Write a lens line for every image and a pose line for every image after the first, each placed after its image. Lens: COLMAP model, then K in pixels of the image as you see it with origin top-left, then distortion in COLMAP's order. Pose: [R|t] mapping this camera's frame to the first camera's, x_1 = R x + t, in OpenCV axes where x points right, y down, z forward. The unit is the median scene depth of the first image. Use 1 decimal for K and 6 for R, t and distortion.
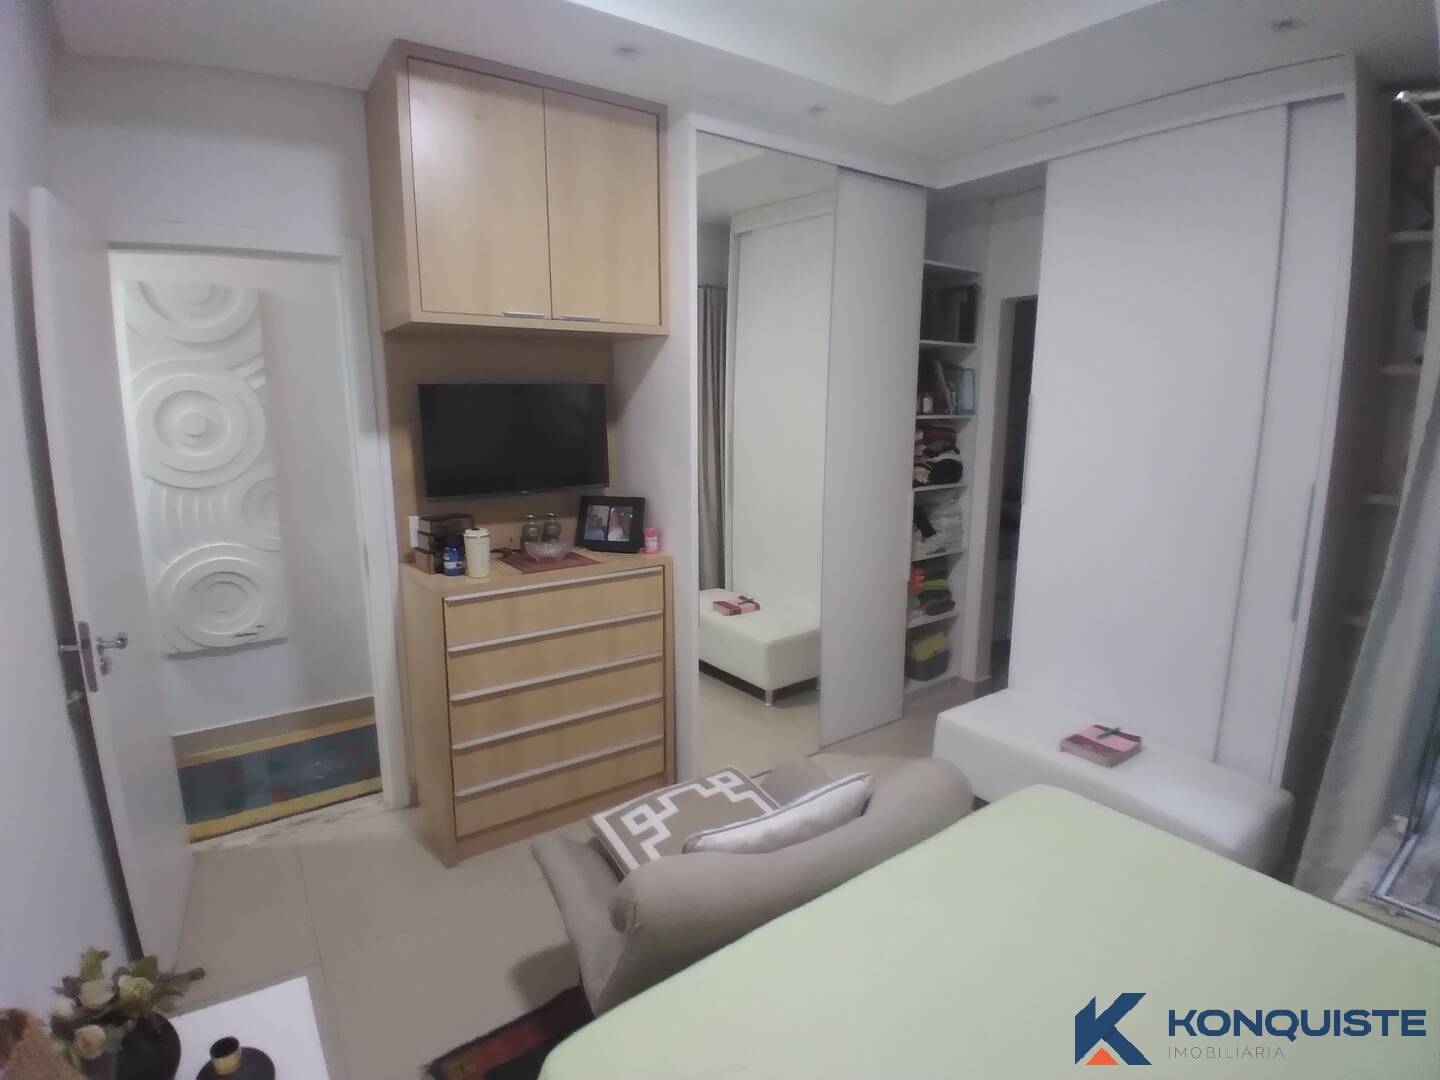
lens RADIAL K [[715.2, 0, 714.5], [0, 715.2, 533.0], [0, 0, 1]] dist [0.014624, -0.048967]
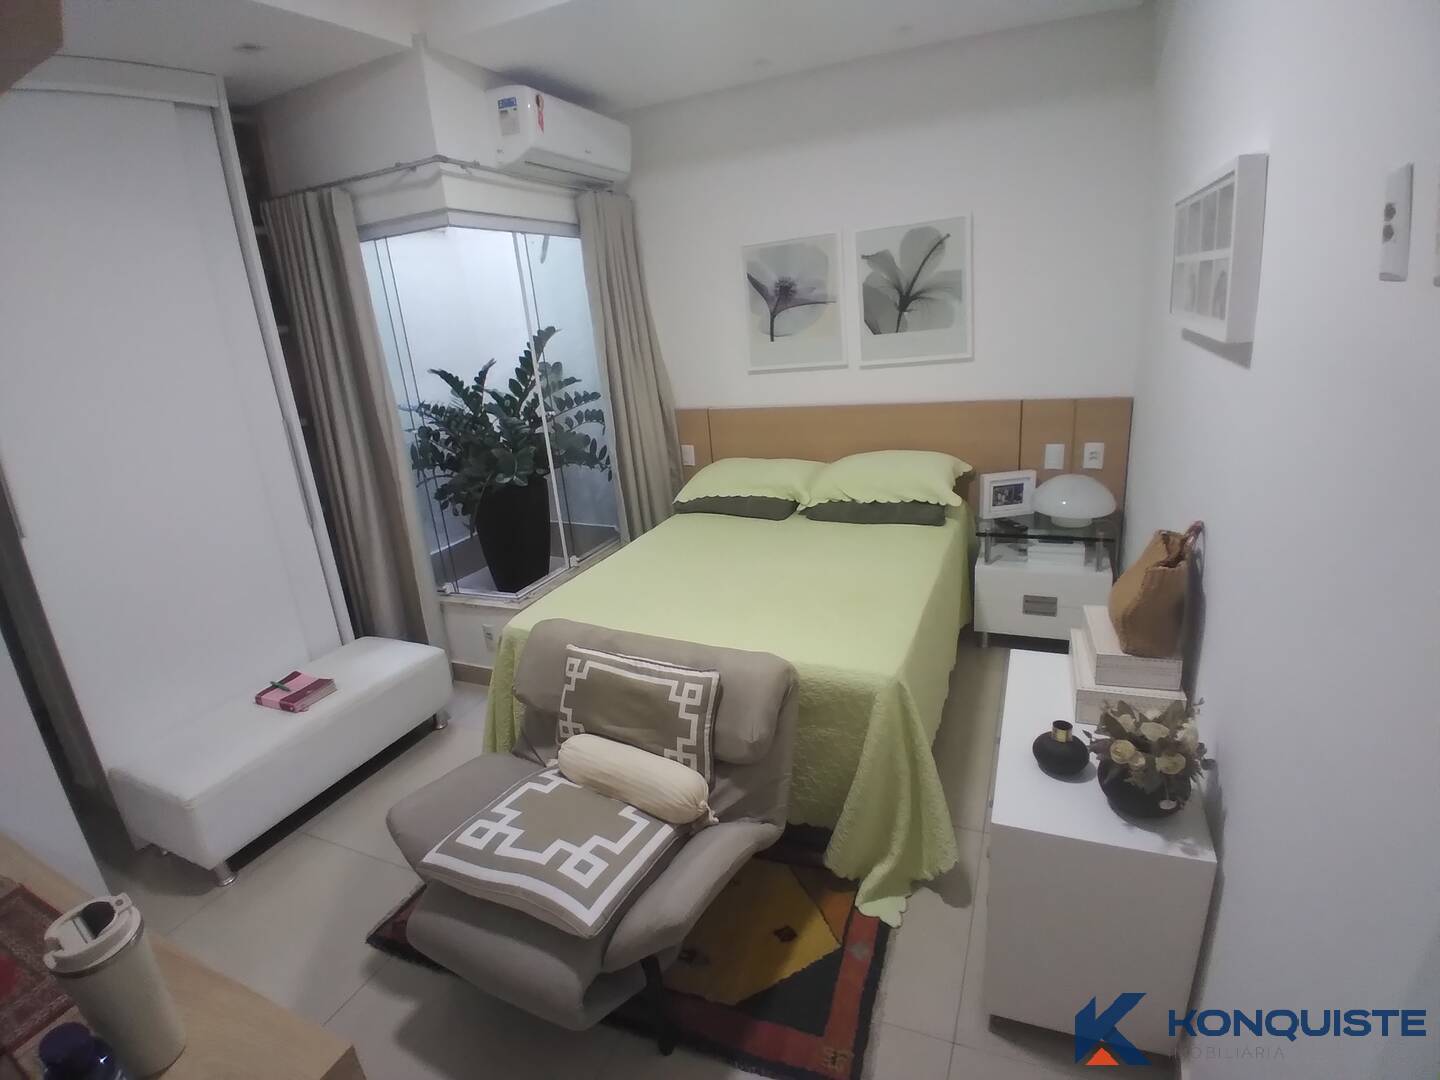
lens RADIAL K [[715.2, 0, 714.5], [0, 715.2, 533.0], [0, 0, 1]] dist [0.014624, -0.048967]
pose [[-0.520451, -0.203928, 0.829183, -0.755665], [0.244000, 0.895057, 0.373280, -0.195607], [-0.818288, 0.396595, -0.416075, 1.046904]]
